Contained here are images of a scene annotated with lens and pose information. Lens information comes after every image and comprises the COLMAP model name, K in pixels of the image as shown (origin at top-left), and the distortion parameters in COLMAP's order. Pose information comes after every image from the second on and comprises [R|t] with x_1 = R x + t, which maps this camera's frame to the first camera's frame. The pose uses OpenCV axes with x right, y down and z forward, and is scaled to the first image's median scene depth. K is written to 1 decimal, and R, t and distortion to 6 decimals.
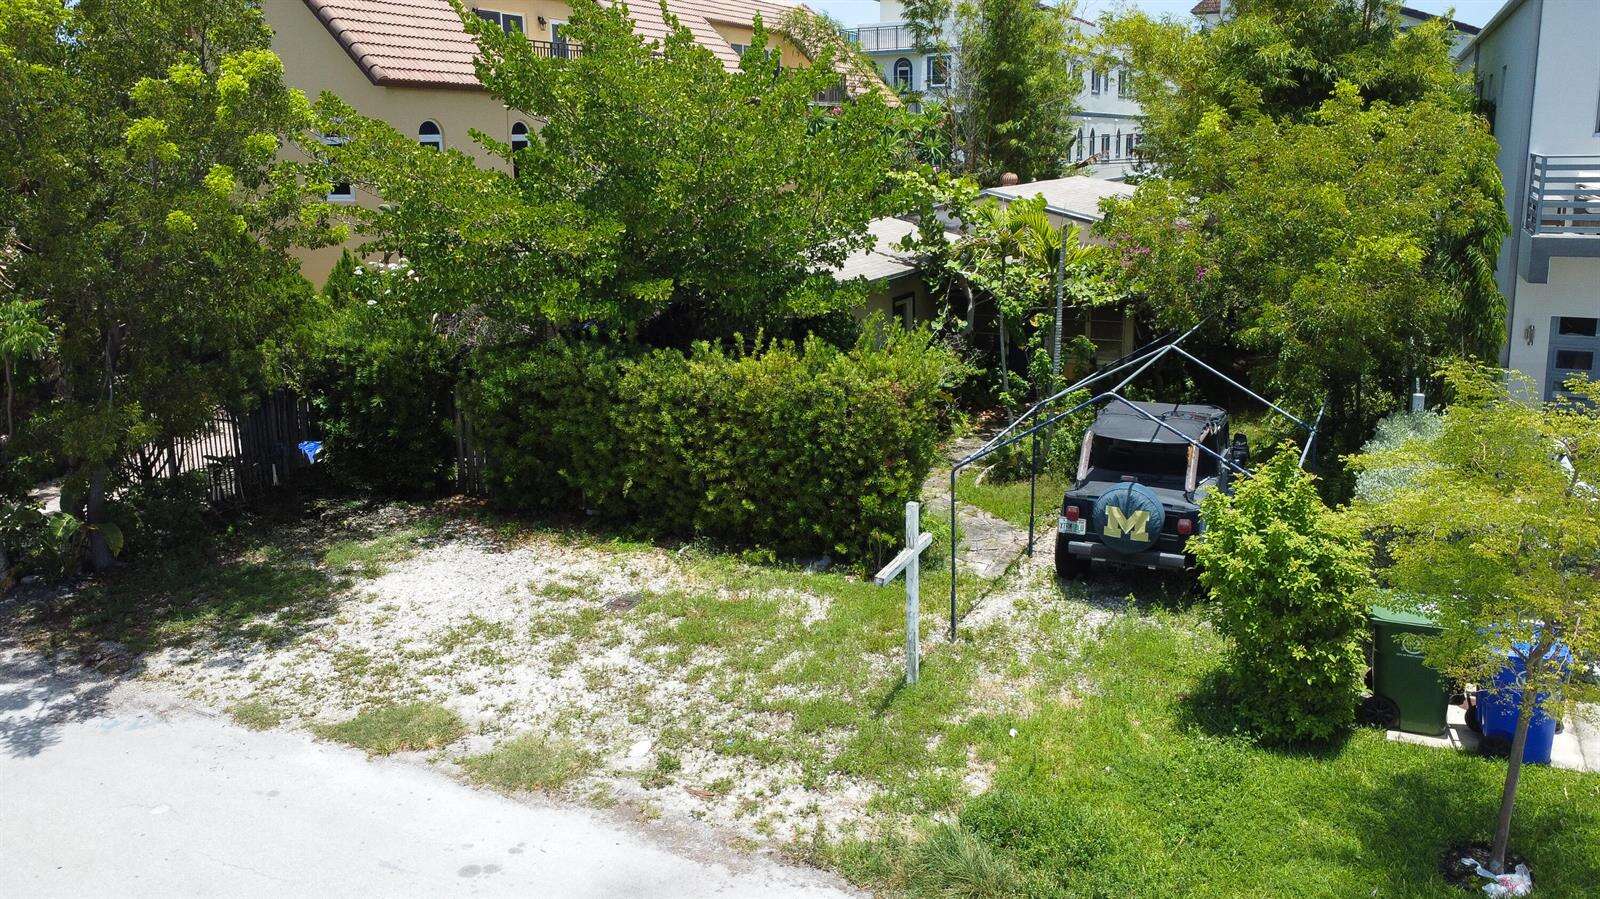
lens RADIAL K [[1182.2, 0, 813.7], [0, 1182.2, 378.6], [0, 0, 1]] dist [-0.023868, -0.009791]
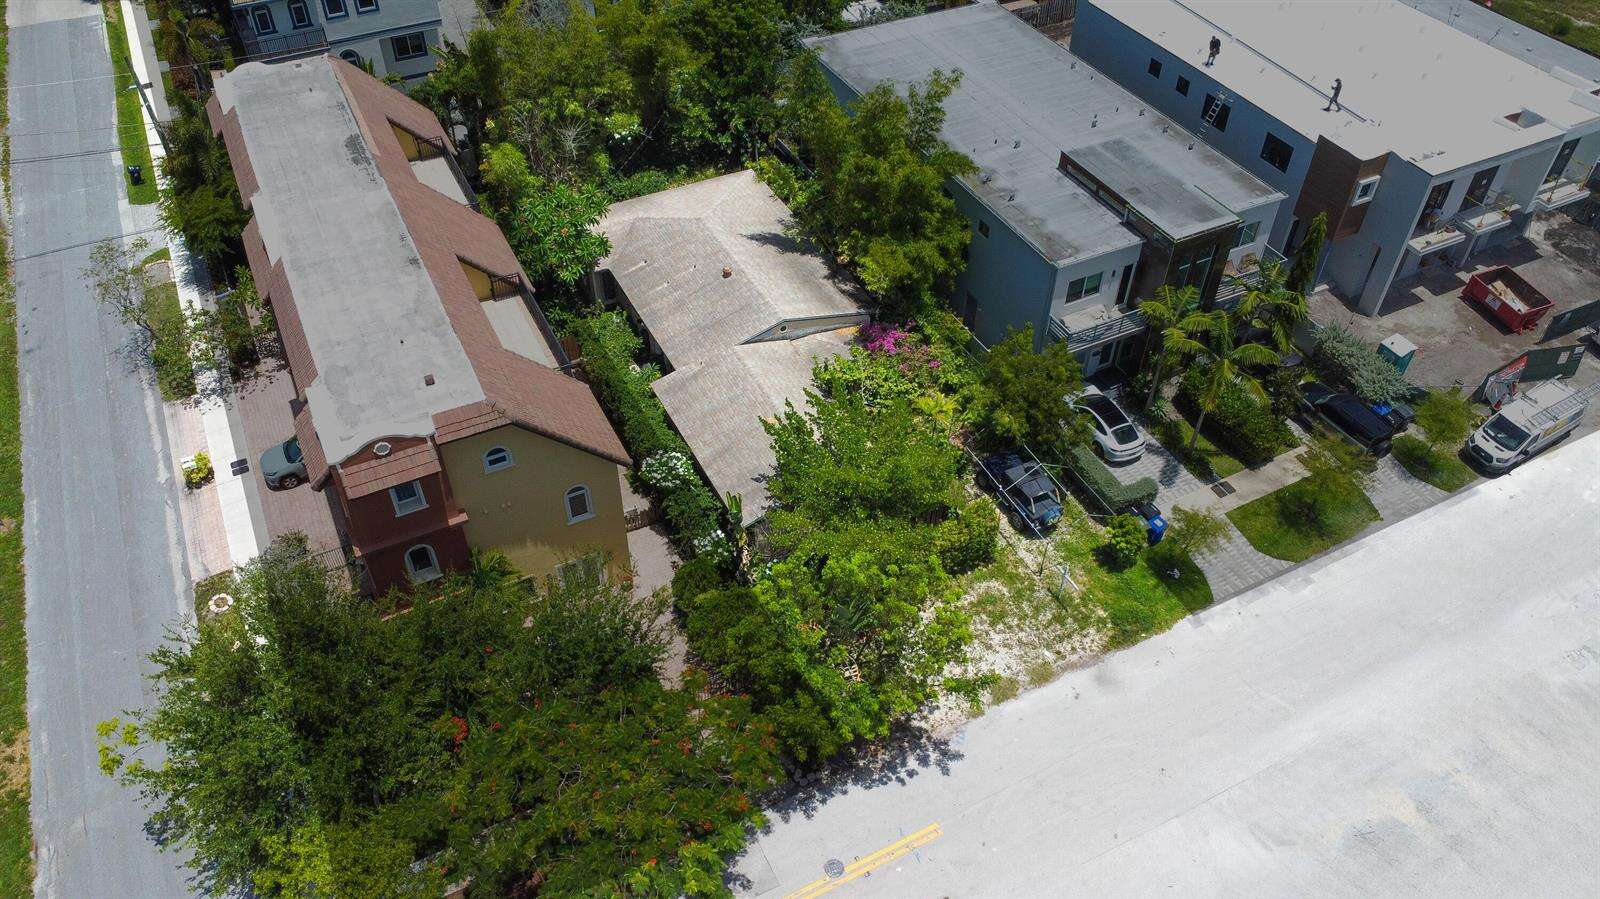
lens RADIAL K [[1161.2, 0, 800.0], [0, 1161.2, 449.5], [0, 0, 1]] dist [-0.027787, -0.006731]
pose [[0.606658, -0.534427, 0.588519, -2.245502], [0.131554, 0.797592, 0.588676, -2.311989], [-0.784003, -0.279703, 0.554171, -0.308666]]
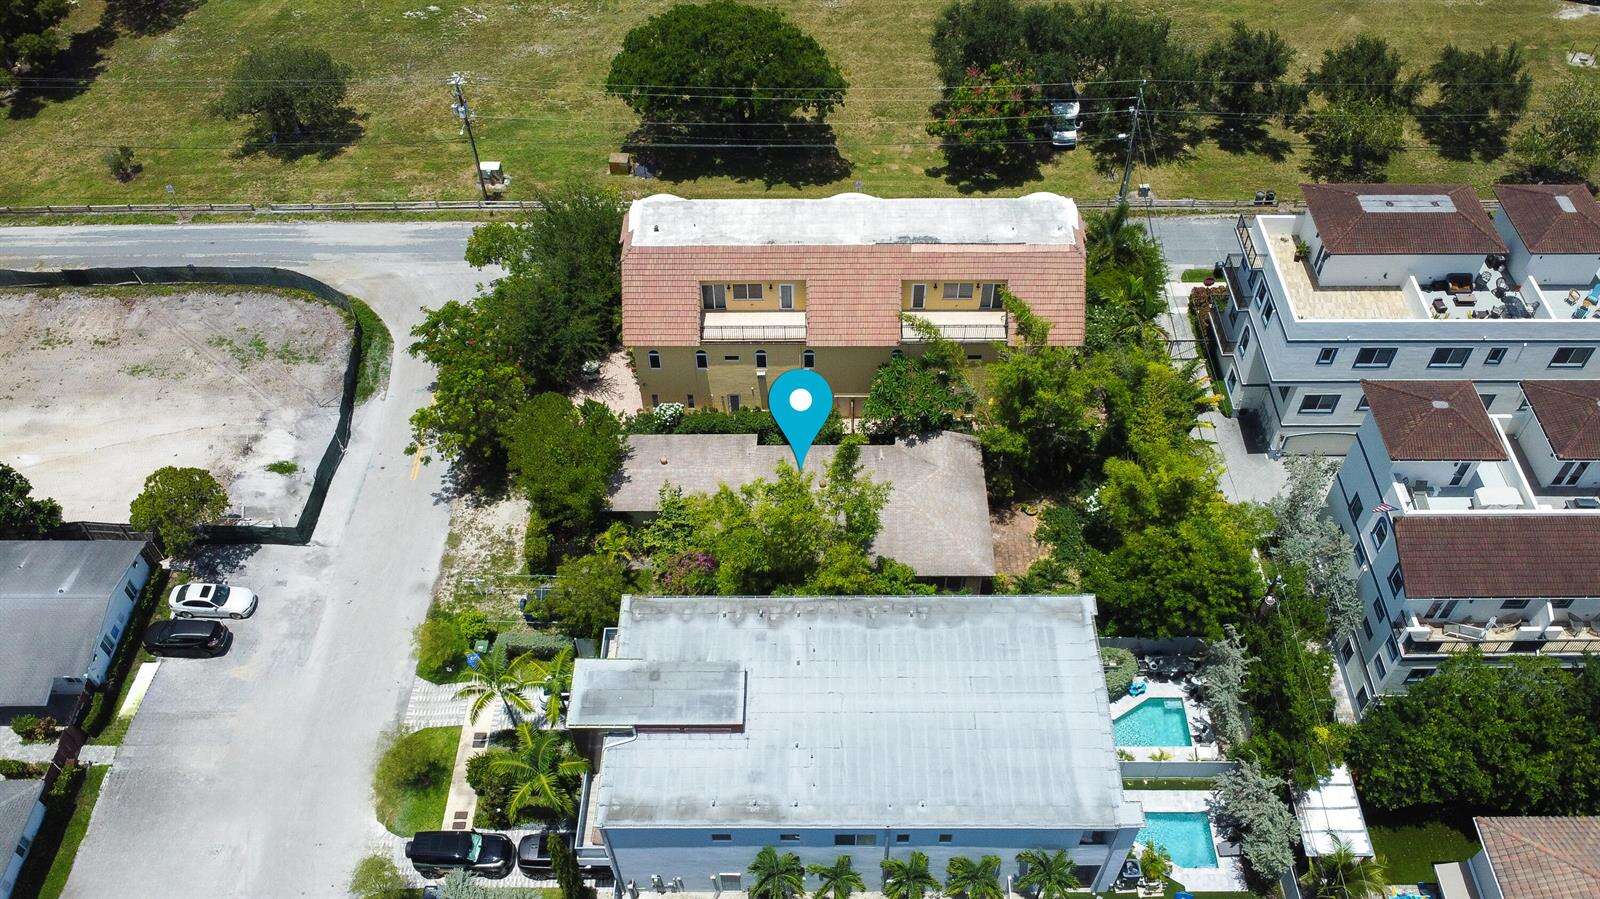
lens RADIAL K [[1247.2, 0, 794.3], [0, 1247.2, 505.1], [0, 0, 1]] dist [-0.018083, -0.007567]
pose [[0.422496, 0.695571, -0.581101, 3.725671], [-0.166634, 0.689815, 0.704548, -4.328989], [0.890916, -0.200838, 0.407349, -0.065595]]
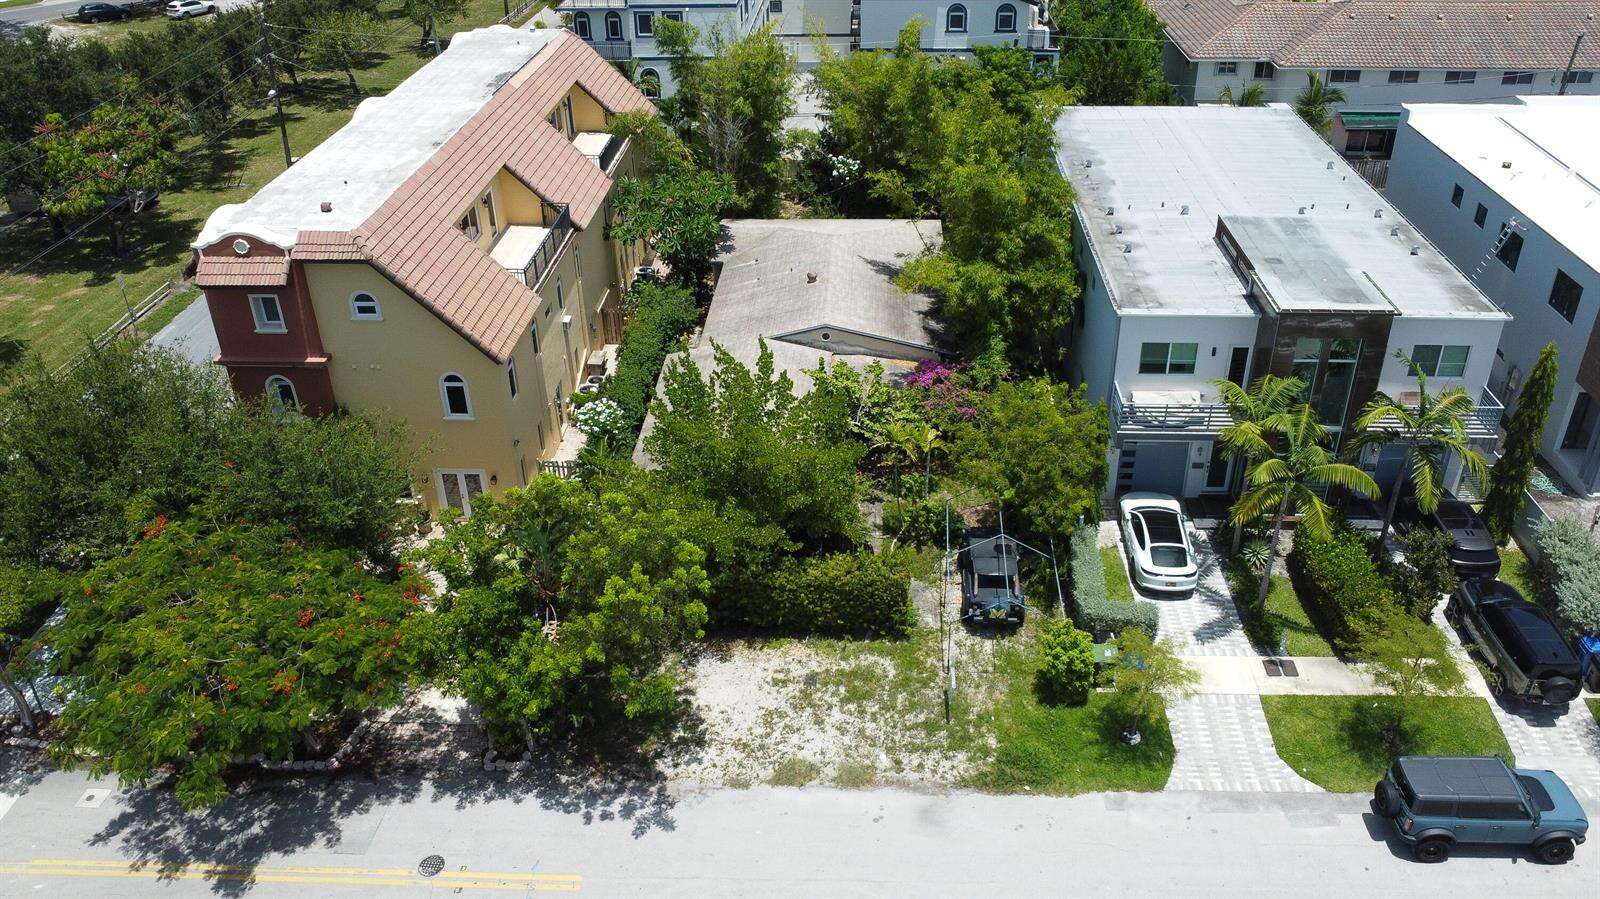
lens RADIAL K [[1187.5, 0, 837.2], [0, 1187.5, 358.4], [0, 0, 1]] dist [-0.019606, -0.001001]
pose [[0.916876, -0.178954, 0.356812, -0.960537], [0.068319, 0.951039, 0.301426, -1.310313], [-0.393283, -0.251993, 0.884210, -1.136588]]
